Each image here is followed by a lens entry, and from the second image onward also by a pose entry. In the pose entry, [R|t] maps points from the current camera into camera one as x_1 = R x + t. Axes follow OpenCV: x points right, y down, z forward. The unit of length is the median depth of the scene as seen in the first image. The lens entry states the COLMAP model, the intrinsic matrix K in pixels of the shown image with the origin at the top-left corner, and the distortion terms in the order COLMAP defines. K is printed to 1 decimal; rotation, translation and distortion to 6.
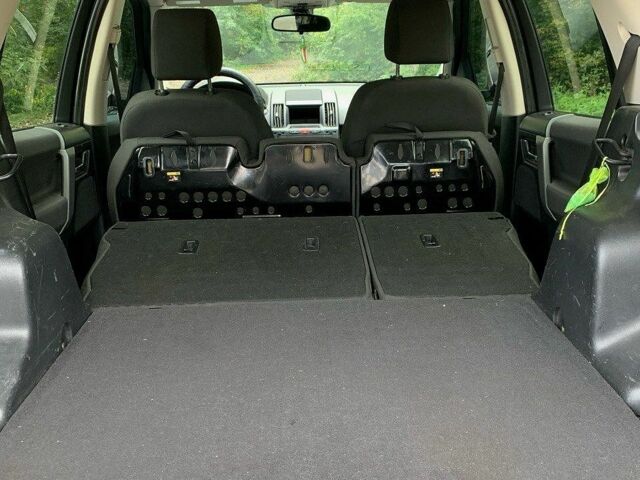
lens RADIAL K [[644.0, 0, 320.9], [0, 644.0, 240.4], [0, 0, 1]] dist [0.010991, 0.000000]
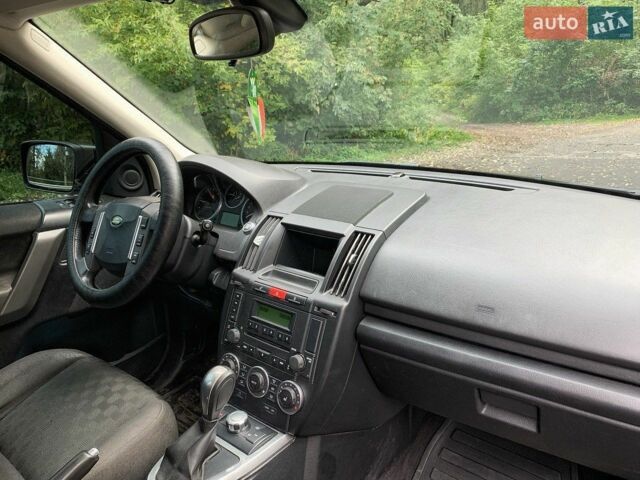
lens RADIAL K [[484.4, 0, 321.3], [0, 484.4, 252.2], [0, 0, 1]] dist [0.027723, -0.038809]
pose [[0.753389, 0.205200, -0.624738, 0.208525], [-0.191905, 0.977316, 0.089584, -0.246147], [0.628949, 0.052399, 0.775679, 0.814472]]
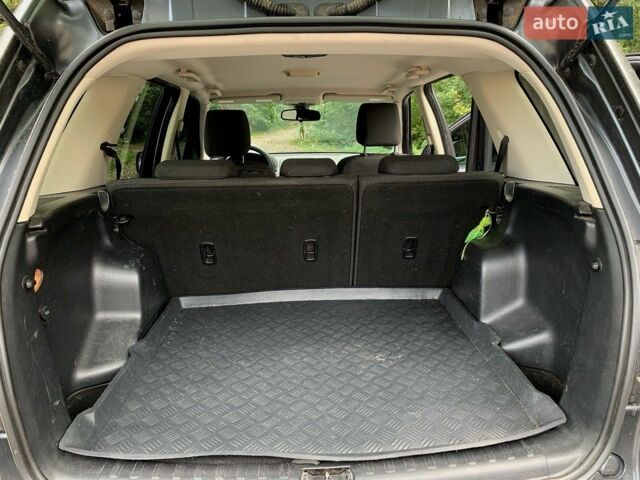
lens RADIAL K [[484.4, 0, 318.8], [0, 484.4, 244.8], [0, 0, 1]] dist [0.027723, -0.038809]
pose [[0.999878, 0.000284, 0.015625, -0.006103], [0.000274, 0.999362, -0.035718, 0.002315], [-0.015625, 0.035718, 0.999240, -0.106474]]
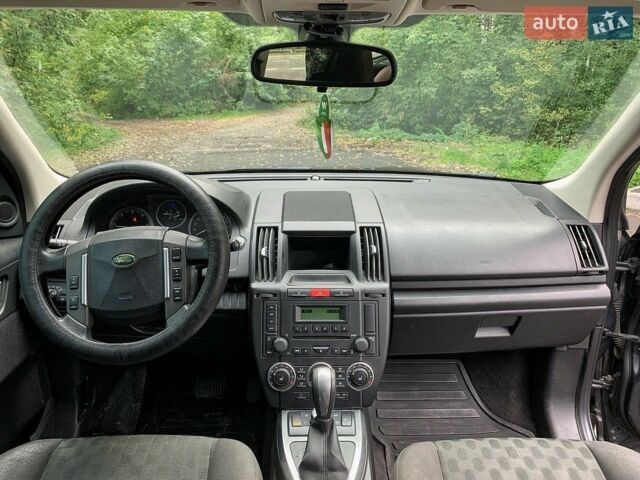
lens RADIAL K [[484.4, 0, 318.0], [0, 484.4, 241.3], [0, 0, 1]] dist [0.027723, -0.038809]
pose [[0.999582, 0.028409, 0.005451, -0.031625], [-0.028404, 0.999596, -0.000834, -0.220646], [-0.005472, 0.000678, 0.999985, 0.681538]]
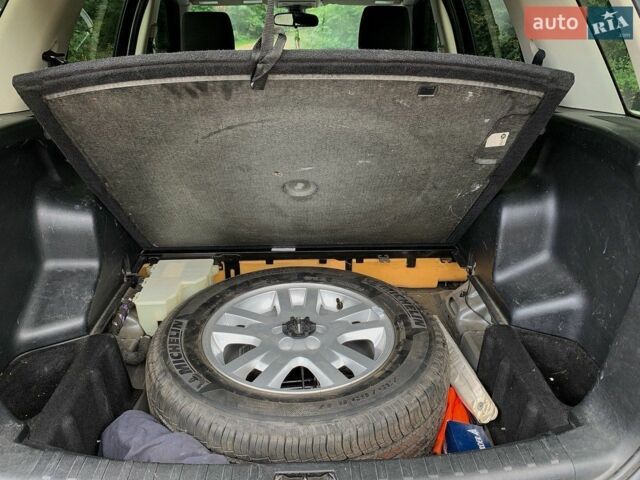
lens RADIAL K [[484.4, 0, 314.4], [0, 484.4, 238.6], [0, 0, 1]] dist [0.027723, -0.038809]
pose [[0.999853, 0.015269, 0.007863, 0.005390], [-0.016120, 0.992278, 0.122985, -0.020997], [-0.005924, -0.123093, 0.992377, -0.024224]]
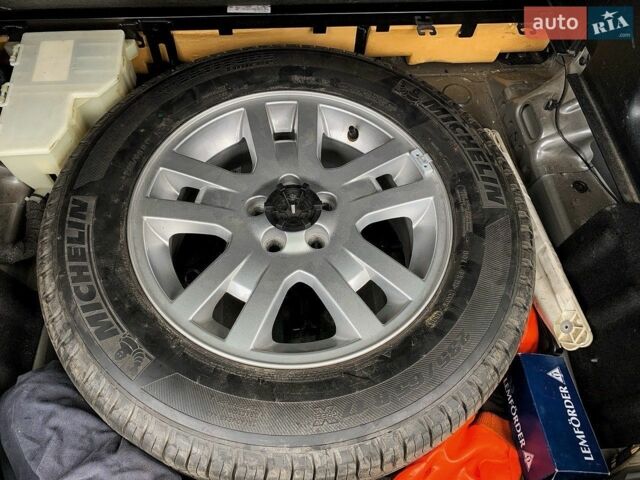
lens RADIAL K [[484.4, 0, 308.1], [0, 484.4, 230.0], [0, 0, 1]] dist [0.027723, -0.038809]
pose [[0.996521, -0.022989, 0.080106, -0.012326], [-0.040445, 0.707024, 0.706032, -0.052748], [-0.072868, -0.706816, 0.703635, 0.164030]]
